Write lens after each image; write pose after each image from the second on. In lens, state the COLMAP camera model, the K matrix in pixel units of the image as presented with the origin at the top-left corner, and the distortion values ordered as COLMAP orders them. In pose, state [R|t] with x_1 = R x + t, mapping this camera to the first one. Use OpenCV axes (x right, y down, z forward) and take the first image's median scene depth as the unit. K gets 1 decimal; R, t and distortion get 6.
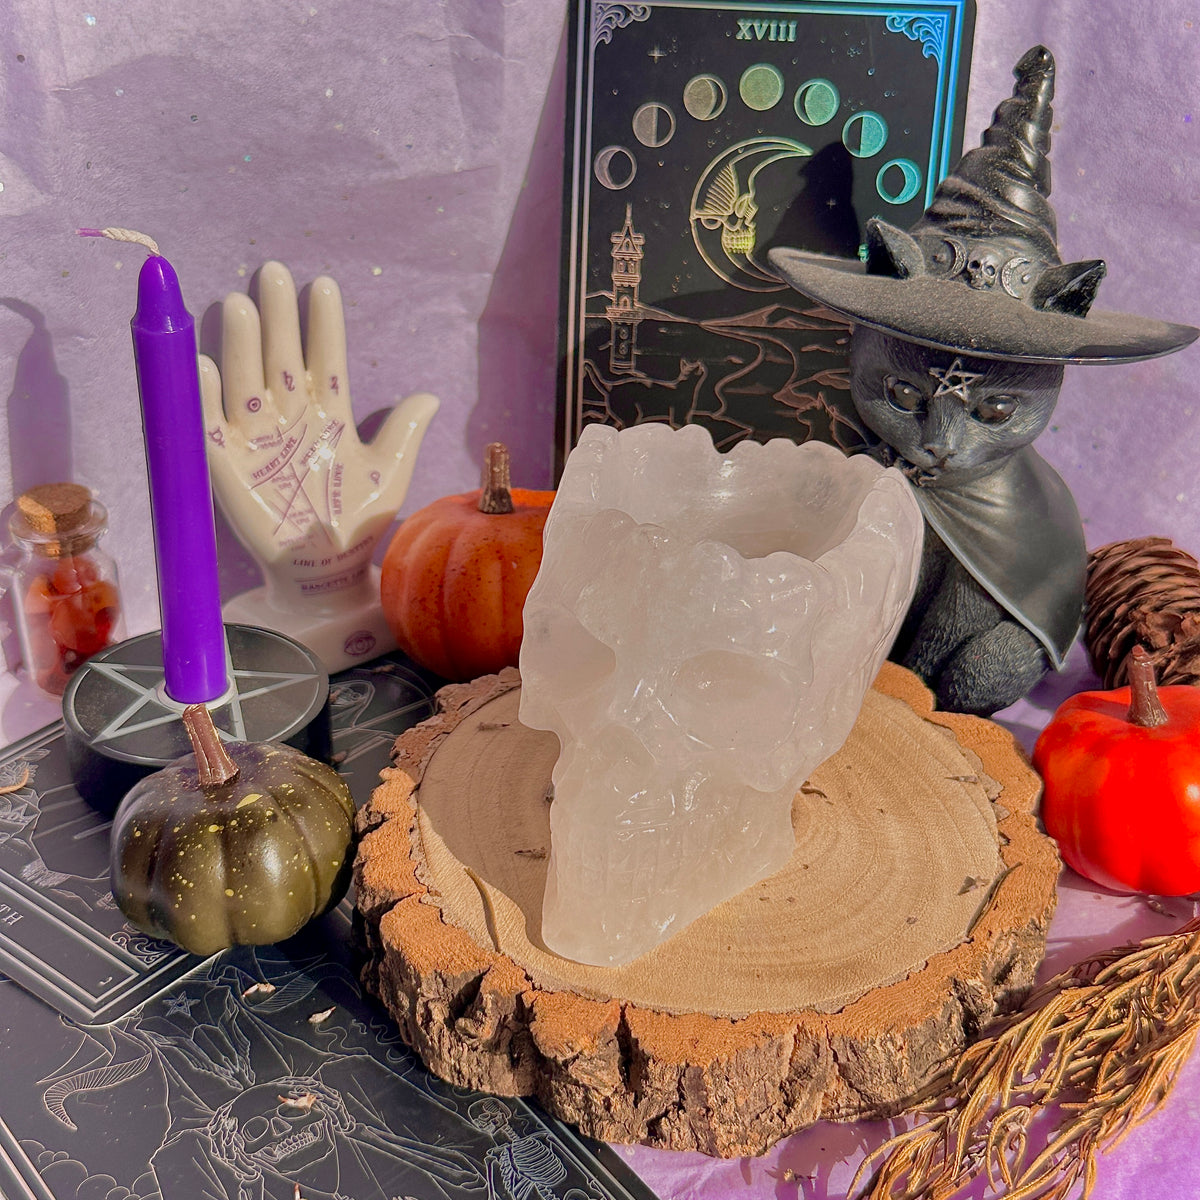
lens RADIAL K [[2050.8, 0, 594.0], [0, 2050.8, 601.8], [0, 0, 1]] dist [0.167214, -0.363481]
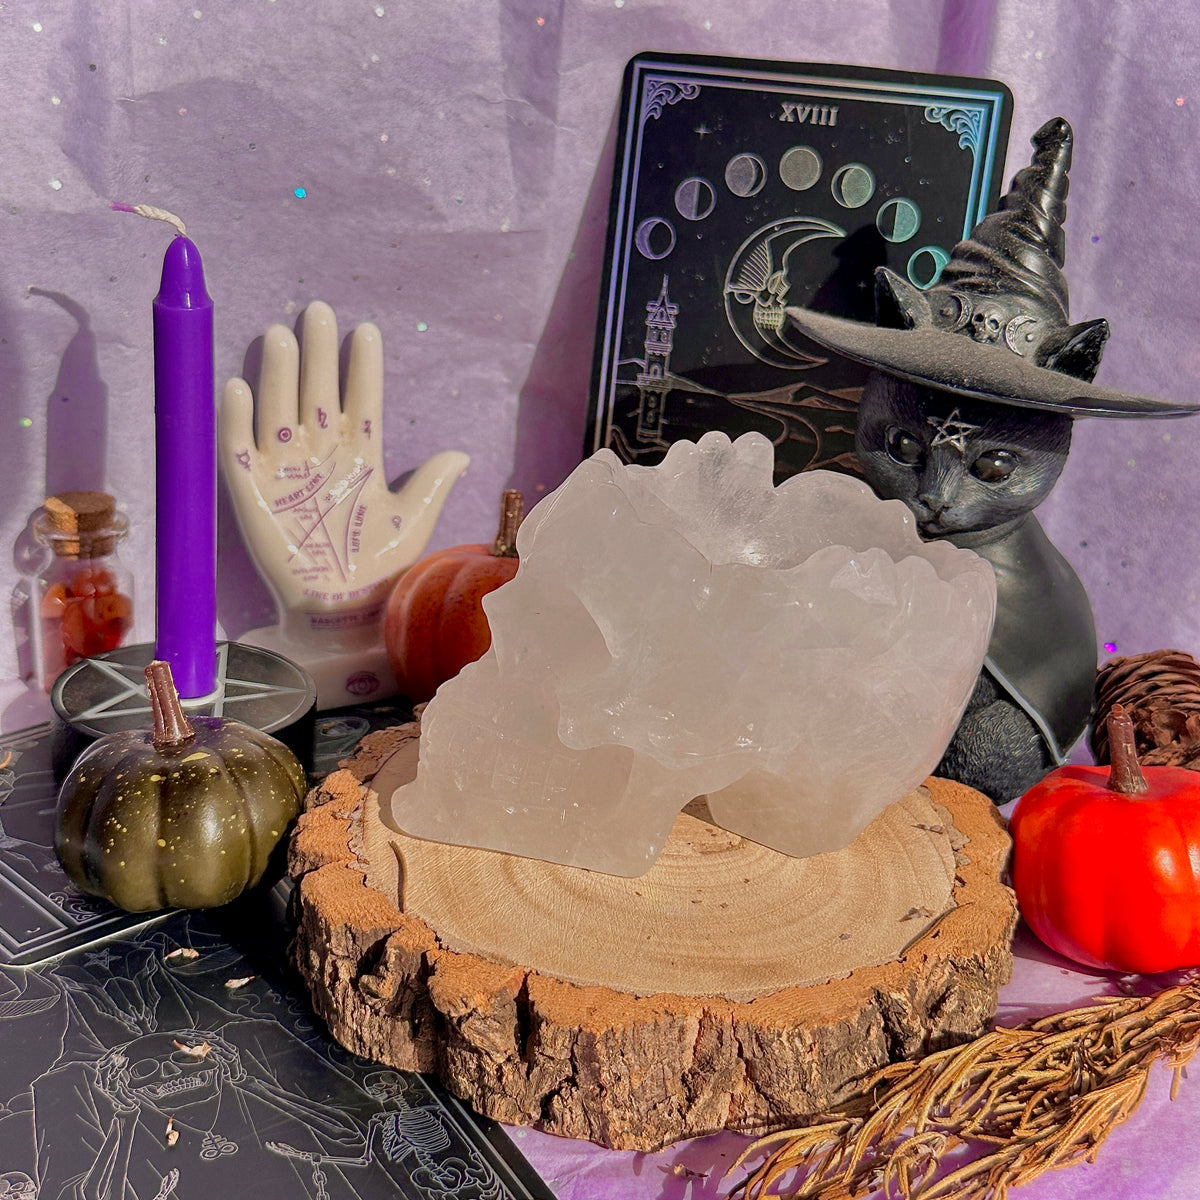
lens RADIAL K [[2053.2, 0, 594.5], [0, 2053.2, 594.9], [0, 0, 1]] dist [0.161587, -0.318134]
pose [[0.991898, 0.089308, -0.090348, 0.103915], [-0.102752, 0.982213, -0.157164, 0.151176], [0.074705, 0.165174, 0.983431, 0.016800]]
